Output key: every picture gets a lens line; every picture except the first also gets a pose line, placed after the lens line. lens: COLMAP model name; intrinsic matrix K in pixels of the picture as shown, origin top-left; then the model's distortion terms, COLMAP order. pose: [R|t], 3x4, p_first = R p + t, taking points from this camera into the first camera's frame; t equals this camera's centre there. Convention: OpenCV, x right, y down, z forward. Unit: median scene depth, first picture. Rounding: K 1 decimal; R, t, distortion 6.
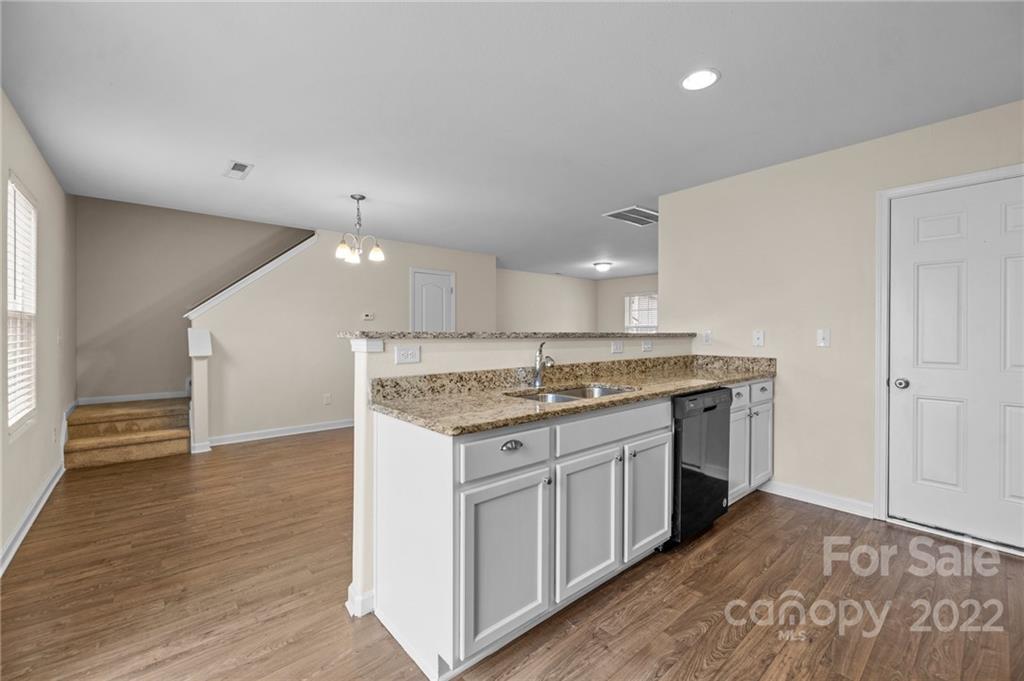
lens RADIAL K [[436.5, 0, 498.7], [0, 436.5, 334.5], [0, 0, 1]] dist [0.016234, 0.000063]
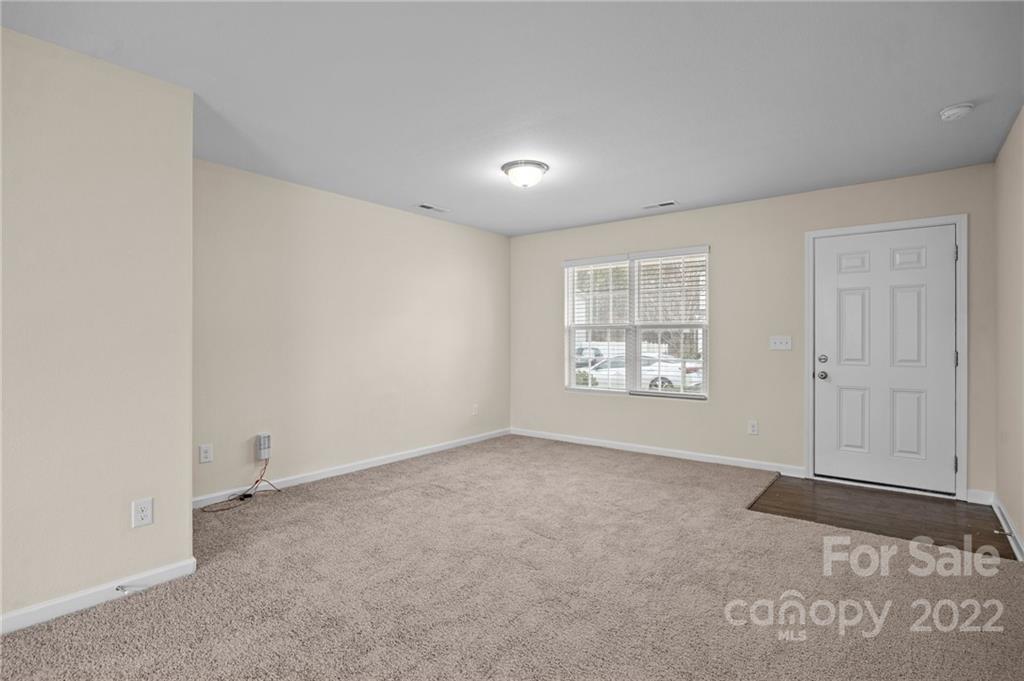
lens RADIAL K [[509.5, 0, 517.4], [0, 509.5, 343.7], [0, 0, 1]] dist [-0.003824, -0.000057]
pose [[0.966837, -0.004017, 0.255362, 0.152363], [0.002813, 0.999983, 0.005080, 0.001695], [-0.255379, -0.004194, 0.966832, 0.757702]]
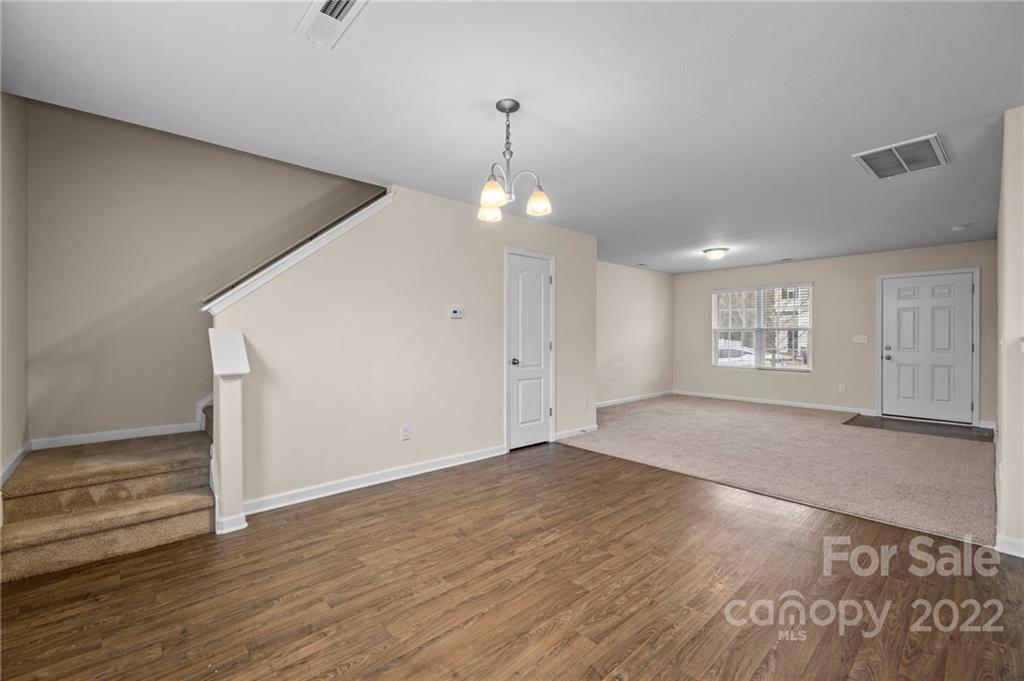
lens RADIAL K [[426.2, 0, 512.0], [0, 426.2, 340.5], [0, 0, 1]] dist [-0.016011, 0.004903]
pose [[0.998242, -0.003285, 0.059180, -0.267266], [0.002891, 0.999973, 0.006739, -0.000642], [-0.059200, -0.006556, 0.998225, 0.324334]]
